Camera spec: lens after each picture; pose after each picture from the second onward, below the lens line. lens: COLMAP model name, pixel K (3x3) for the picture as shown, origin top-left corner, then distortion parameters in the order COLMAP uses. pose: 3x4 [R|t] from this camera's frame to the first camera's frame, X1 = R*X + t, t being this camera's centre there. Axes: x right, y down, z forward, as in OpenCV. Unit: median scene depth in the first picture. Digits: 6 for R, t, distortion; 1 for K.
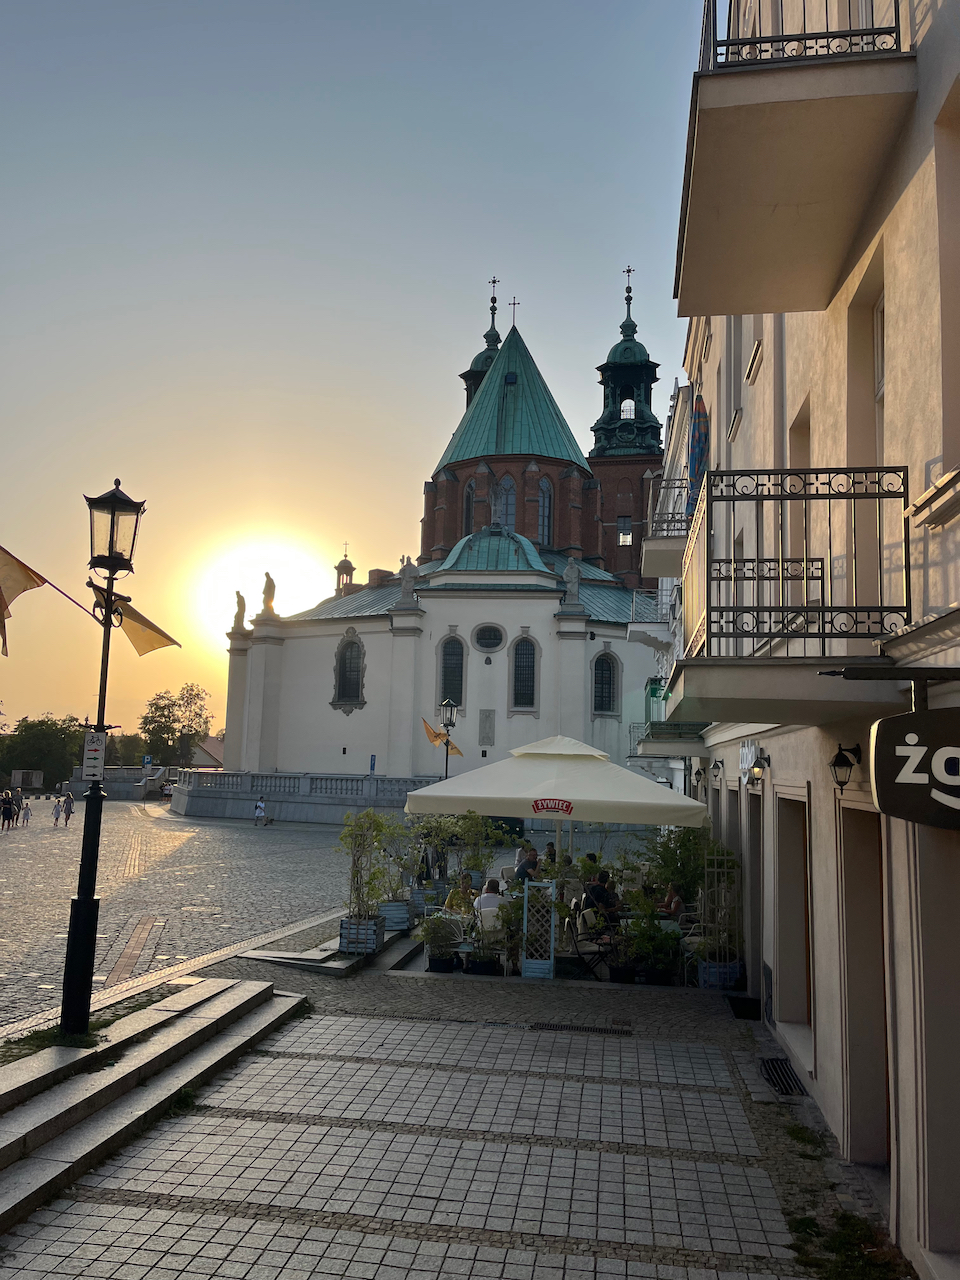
lens RADIAL K [[954.6, 0, 479.5], [0, 954.6, 650.4], [0, 0, 1]] dist [0.039750, -0.000035]
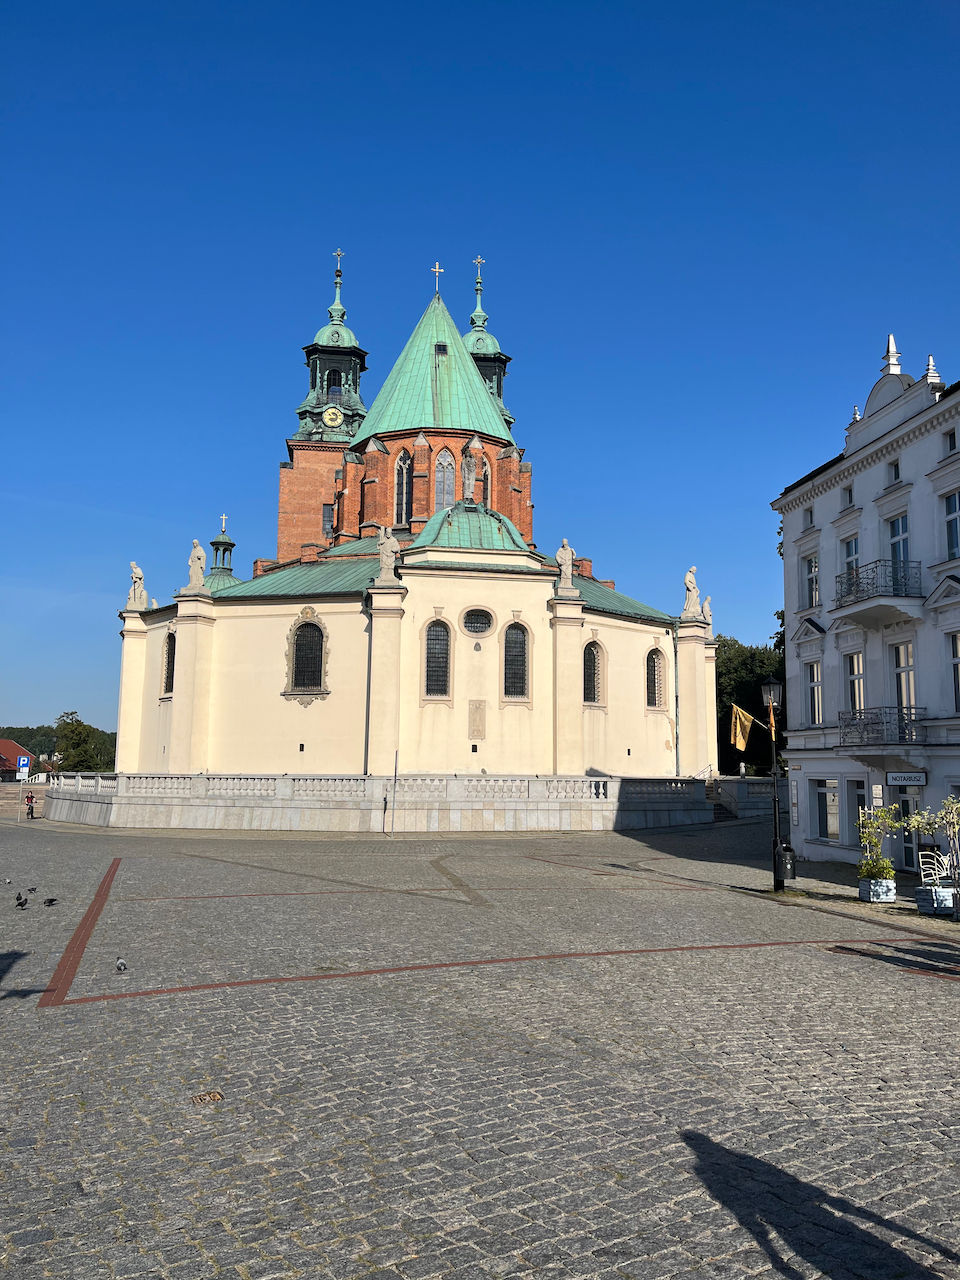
lens RADIAL K [[954.6, 0, 498.3], [0, 954.6, 647.6], [0, 0, 1]] dist [0.039750, -0.000035]
pose [[0.959236, 0.018548, 0.281996, -0.218257], [-0.017750, 0.999828, -0.005387, 0.015379], [-0.282048, 0.000162, 0.959400, 0.110674]]
